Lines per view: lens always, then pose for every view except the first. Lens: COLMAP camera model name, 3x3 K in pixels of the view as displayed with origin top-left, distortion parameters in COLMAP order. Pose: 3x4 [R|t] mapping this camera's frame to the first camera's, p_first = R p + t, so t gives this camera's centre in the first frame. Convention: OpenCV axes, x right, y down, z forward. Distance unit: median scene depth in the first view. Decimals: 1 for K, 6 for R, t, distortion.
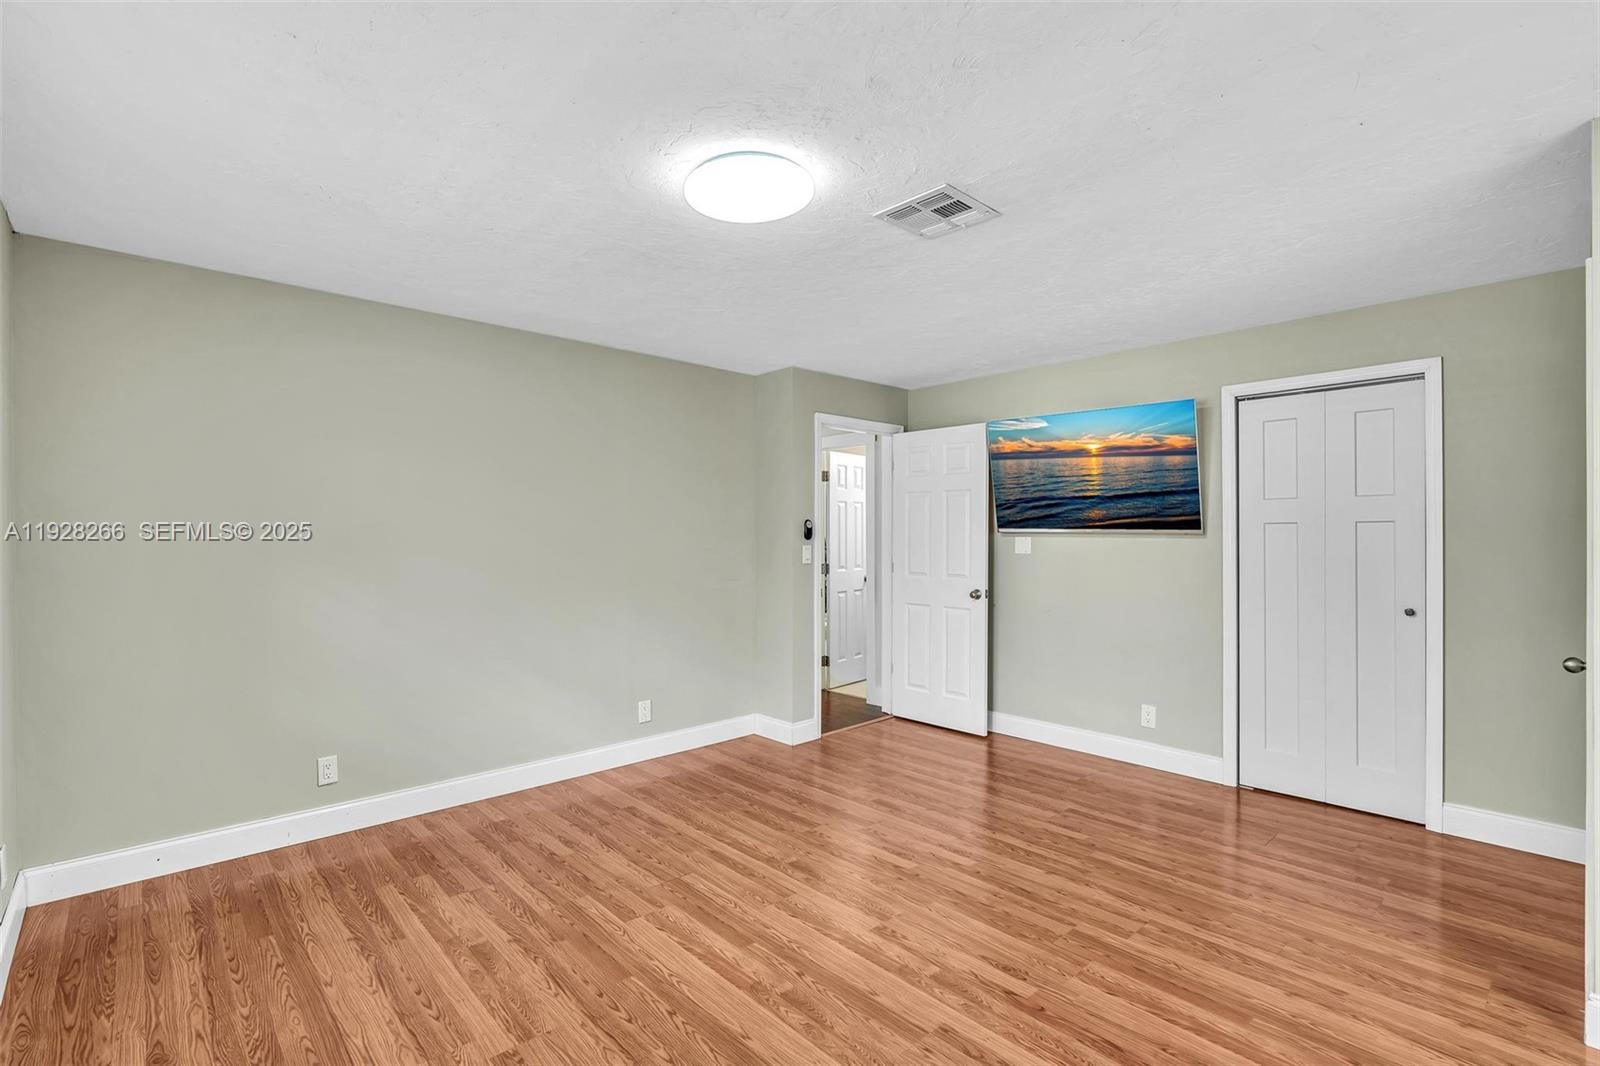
lens RADIAL K [[720.3, 0, 785.2], [0, 720.3, 625.4], [0, 0, 1]] dist [-0.005466, 0.000492]
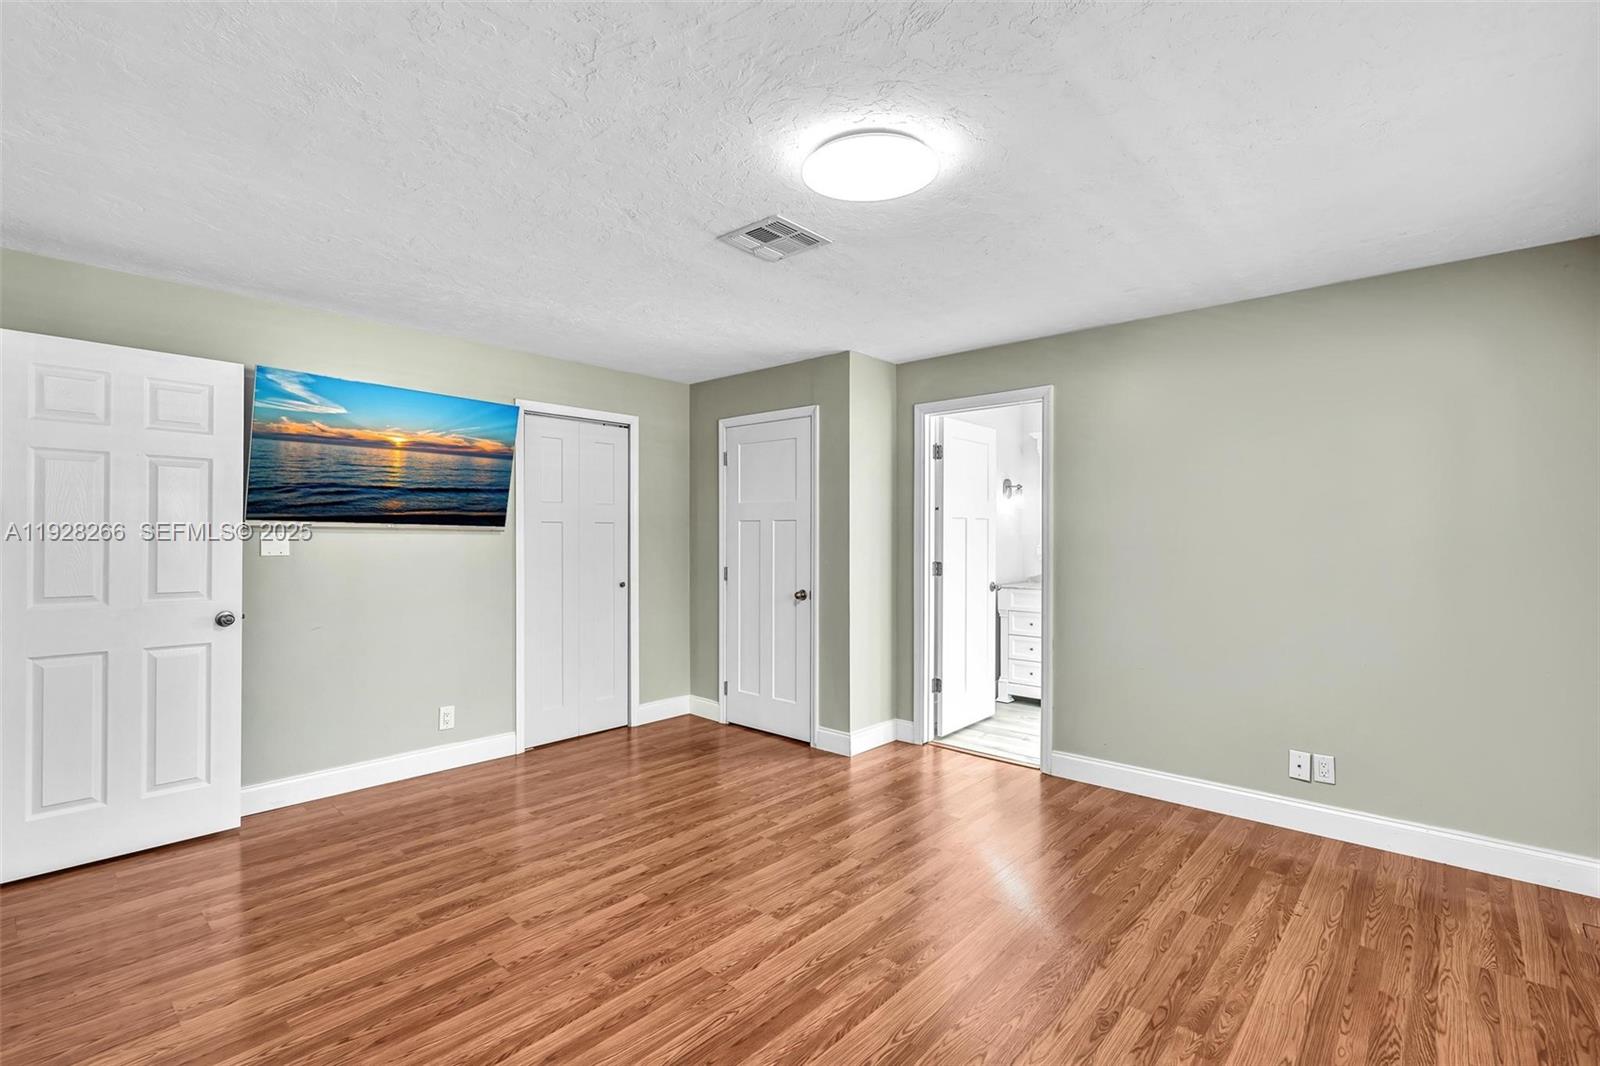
lens RADIAL K [[759.9, 0, 800.0], [0, 759.9, 533.0], [0, 0, 1]] dist [-0.004788, -0.000244]
pose [[-0.123396, 0.003075, 0.992353, -0.711288], [0.118336, 0.992905, 0.011638, -0.092830], [-0.985277, 0.118868, -0.122884, 0.786003]]
